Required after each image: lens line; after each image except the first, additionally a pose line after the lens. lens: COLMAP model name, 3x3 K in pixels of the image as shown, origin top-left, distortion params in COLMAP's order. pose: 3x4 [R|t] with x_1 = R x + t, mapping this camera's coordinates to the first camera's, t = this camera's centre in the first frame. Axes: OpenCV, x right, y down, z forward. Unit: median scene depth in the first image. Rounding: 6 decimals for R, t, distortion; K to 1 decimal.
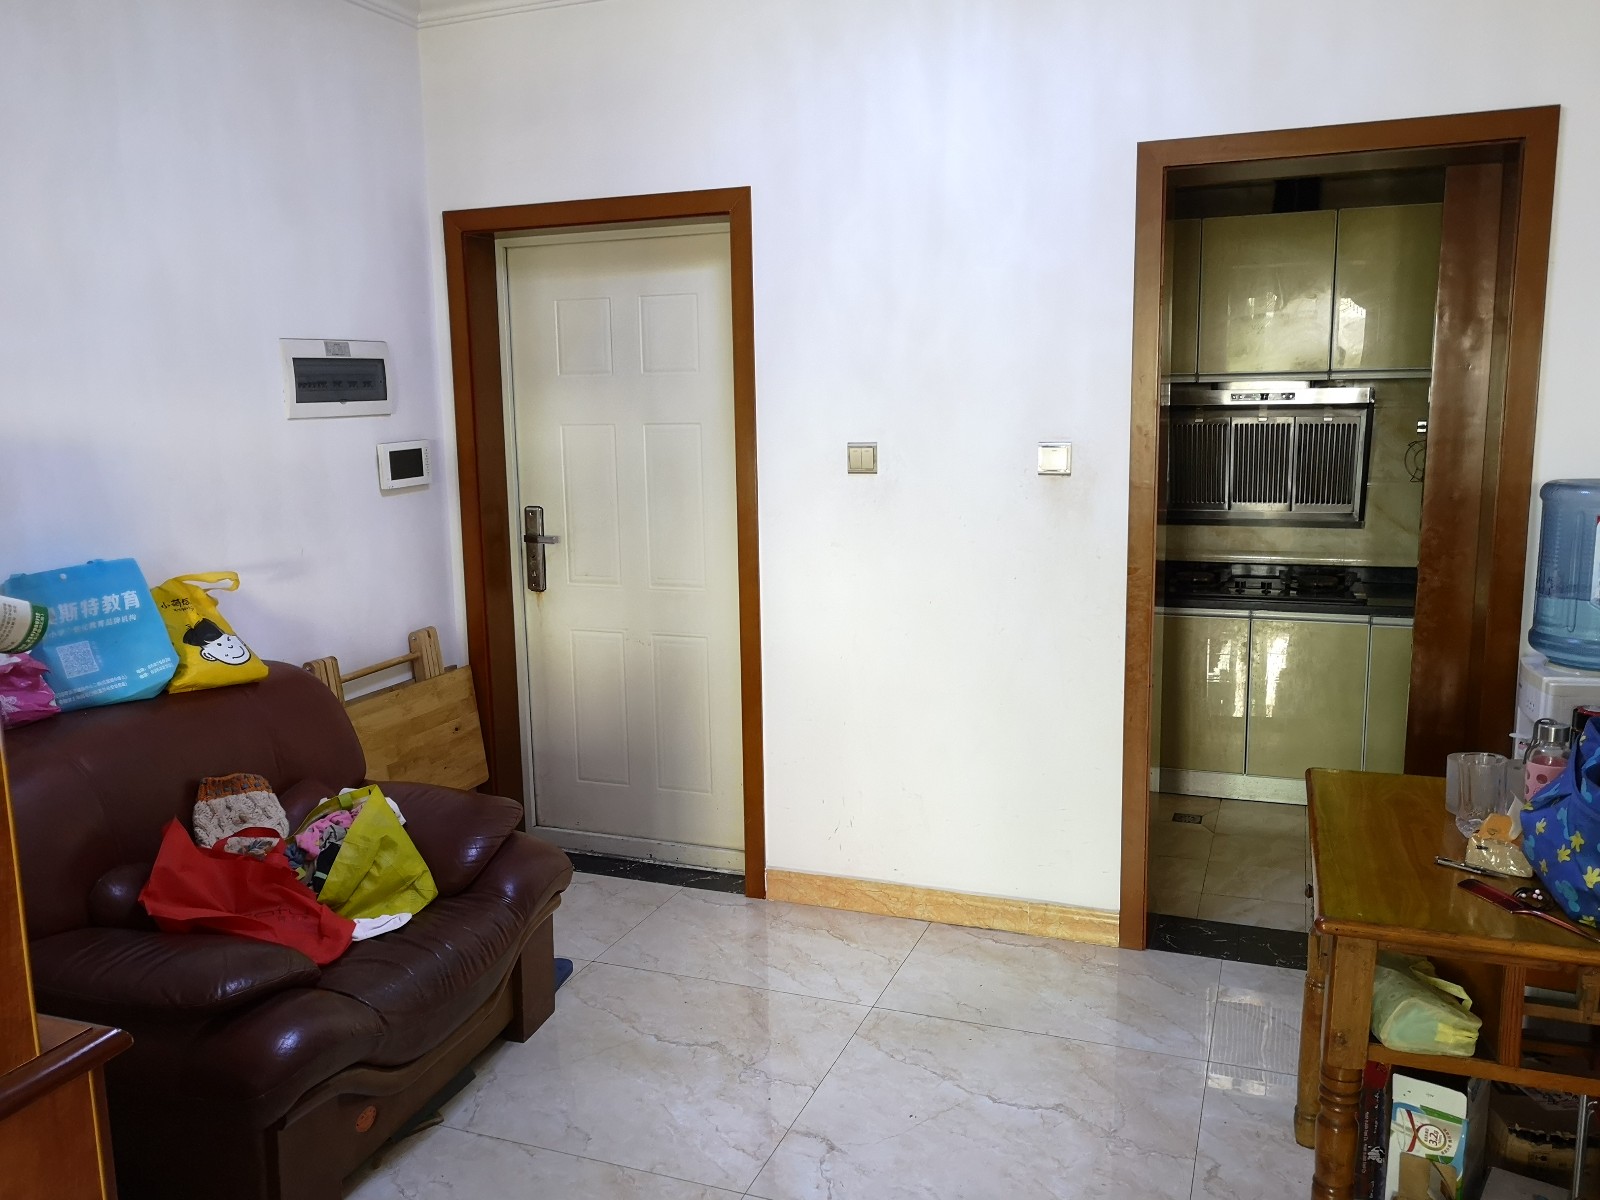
lens RADIAL K [[1264.6, 0, 803.5], [0, 1264.6, 605.6], [0, 0, 1]] dist [0.049824, -0.042308]
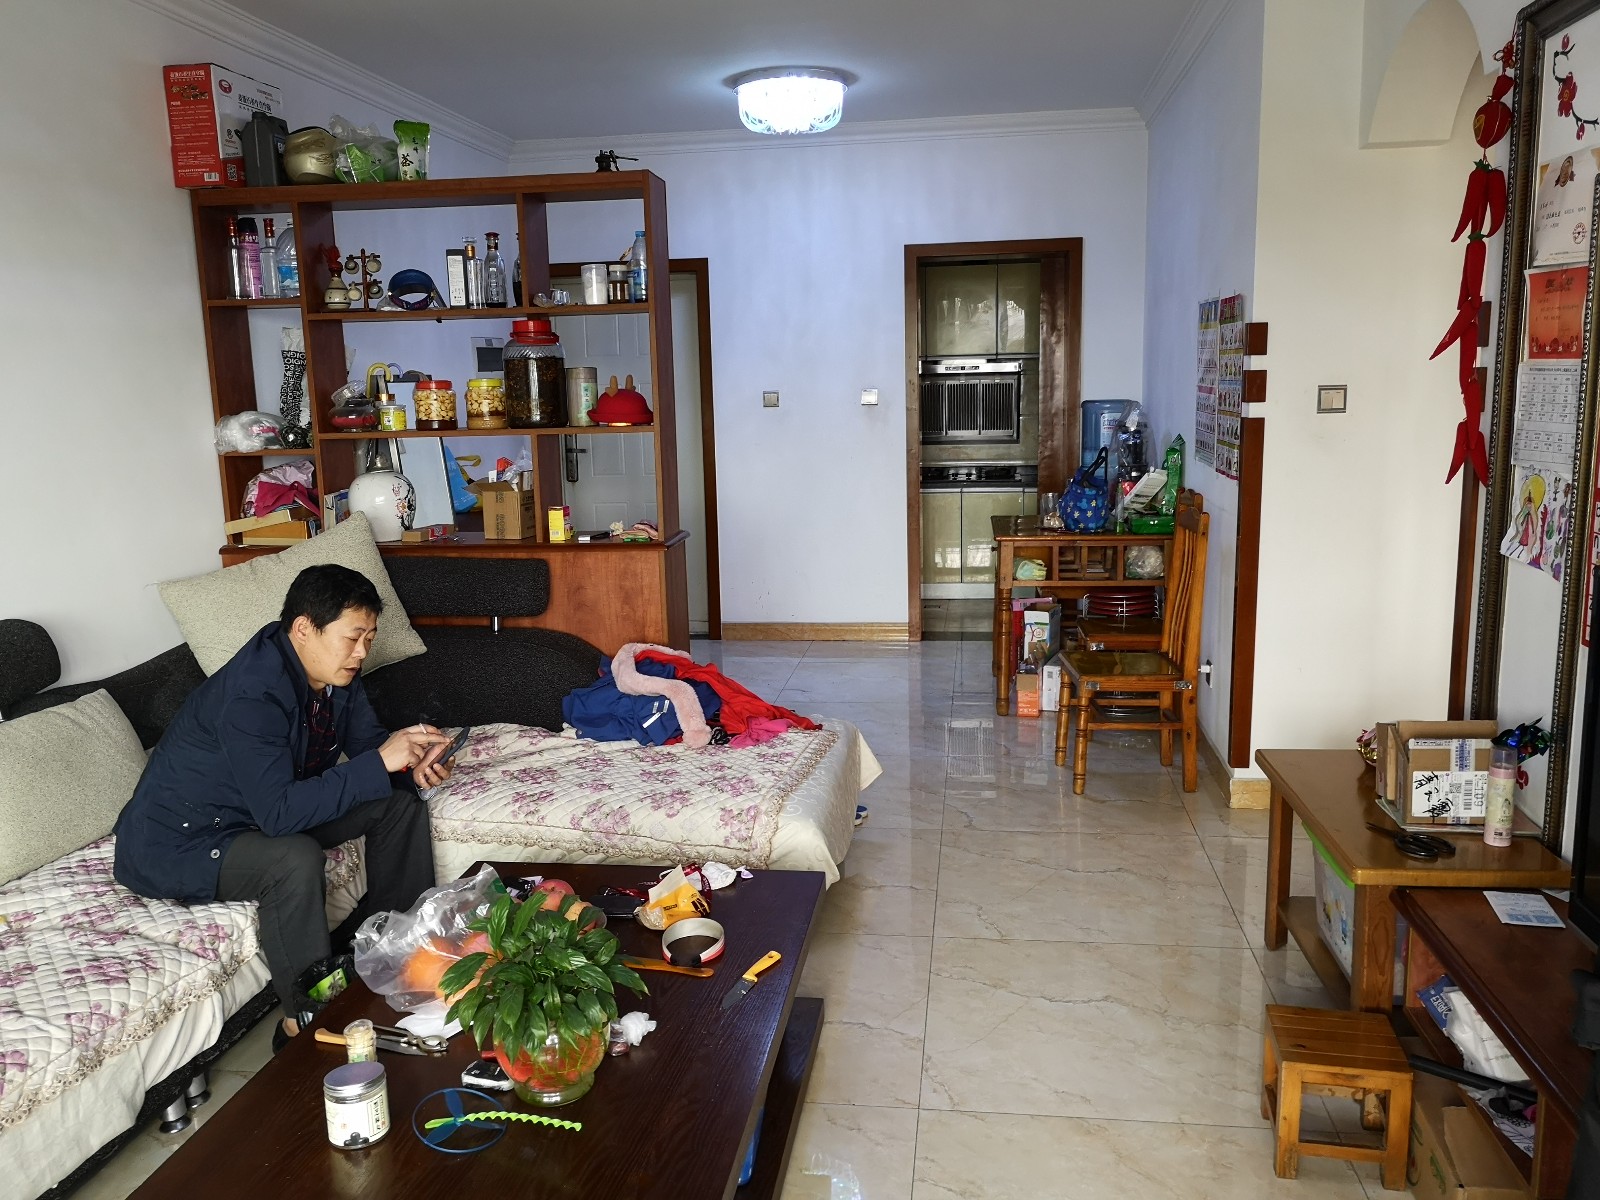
lens RADIAL K [[1264.6, 0, 799.1], [0, 1264.6, 592.8], [0, 0, 1]] dist [0.049824, -0.042308]
pose [[0.974502, -0.045514, 0.219713, -0.321389], [0.044670, 0.998963, 0.008813, 0.150414], [-0.219886, 0.001226, 0.975525, -0.820308]]
